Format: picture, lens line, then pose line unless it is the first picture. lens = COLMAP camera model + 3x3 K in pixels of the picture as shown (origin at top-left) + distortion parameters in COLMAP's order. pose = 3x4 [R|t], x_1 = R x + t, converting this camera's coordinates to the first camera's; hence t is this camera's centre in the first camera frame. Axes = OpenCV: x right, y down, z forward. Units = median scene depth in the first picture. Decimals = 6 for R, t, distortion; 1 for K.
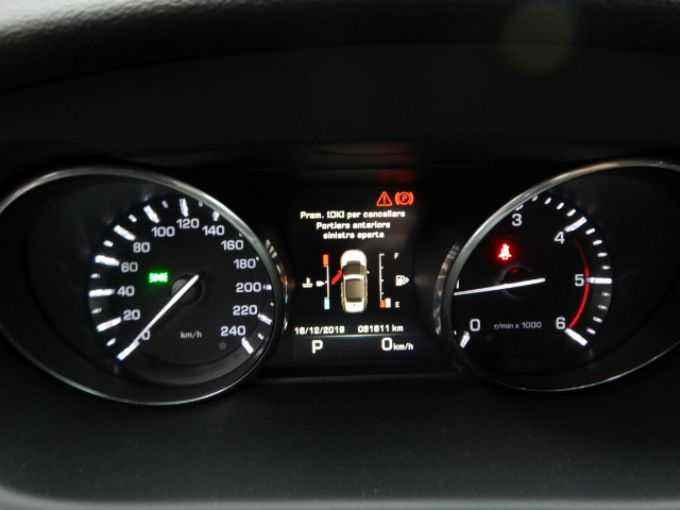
lens RADIAL K [[478.8, 0, 338.4], [0, 478.8, 254.4], [0, 0, 1]] dist [0.017204, -0.001820]
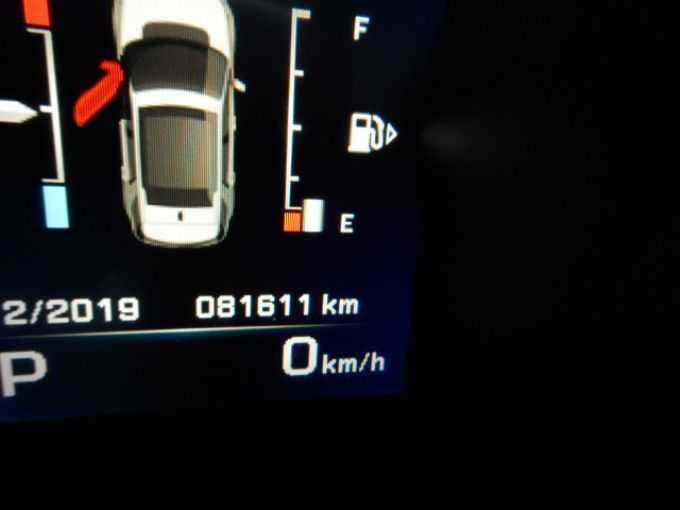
lens RADIAL K [[478.8, 0, 337.8], [0, 478.8, 256.4], [0, 0, 1]] dist [0.017204, -0.001820]
pose [[0.982457, 0.038599, 0.182450, 0.069266], [-0.079099, 0.972233, 0.220244, 0.063601], [-0.168882, -0.230812, 0.958230, 0.739008]]
